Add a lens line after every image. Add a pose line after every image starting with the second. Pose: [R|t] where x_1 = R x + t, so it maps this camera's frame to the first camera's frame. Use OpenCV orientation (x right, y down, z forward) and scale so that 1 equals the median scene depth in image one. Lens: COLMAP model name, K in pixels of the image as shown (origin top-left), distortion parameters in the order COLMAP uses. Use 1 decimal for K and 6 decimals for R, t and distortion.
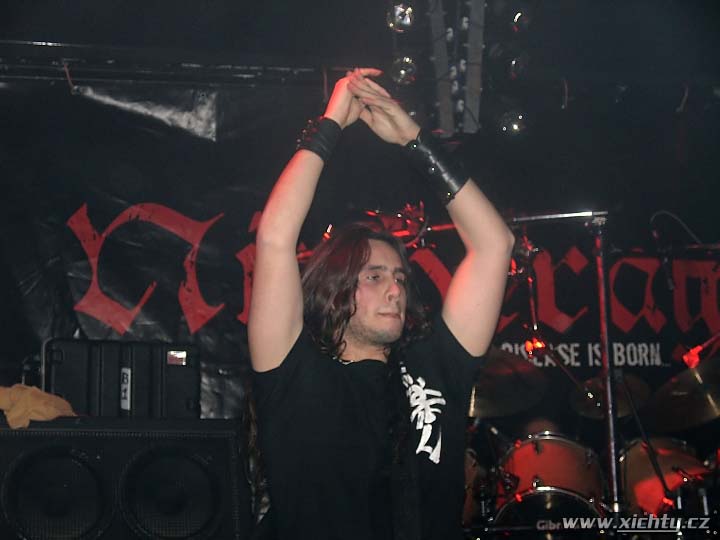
lens RADIAL K [[1695.4, 0, 320.6], [0, 1695.4, 272.5], [0, 0, 1]] dist [0.289357, -1.058717]
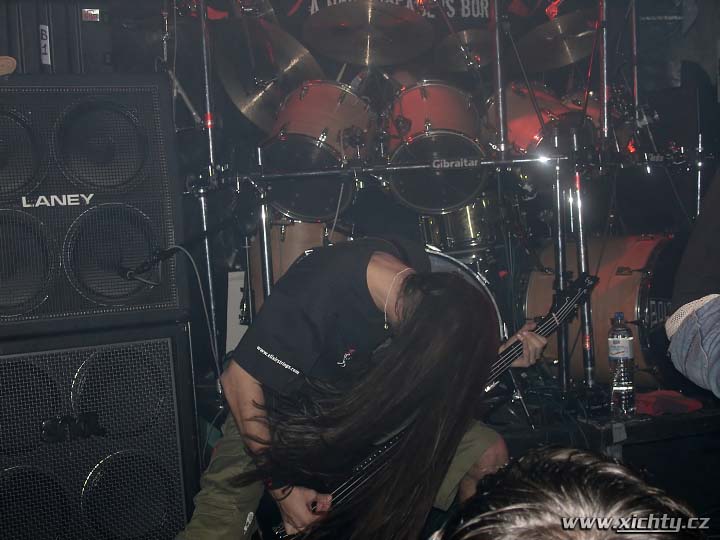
lens RADIAL K [[1200.4, 0, 360.0], [0, 1200.4, 270.0], [0, 0, 1]] dist [0.008876, 0.142217]
pose [[0.987070, -0.041332, 0.154872, -0.041430], [-0.000452, 0.965463, 0.260539, 0.008036], [-0.160292, -0.257240, 0.952961, 0.211264]]
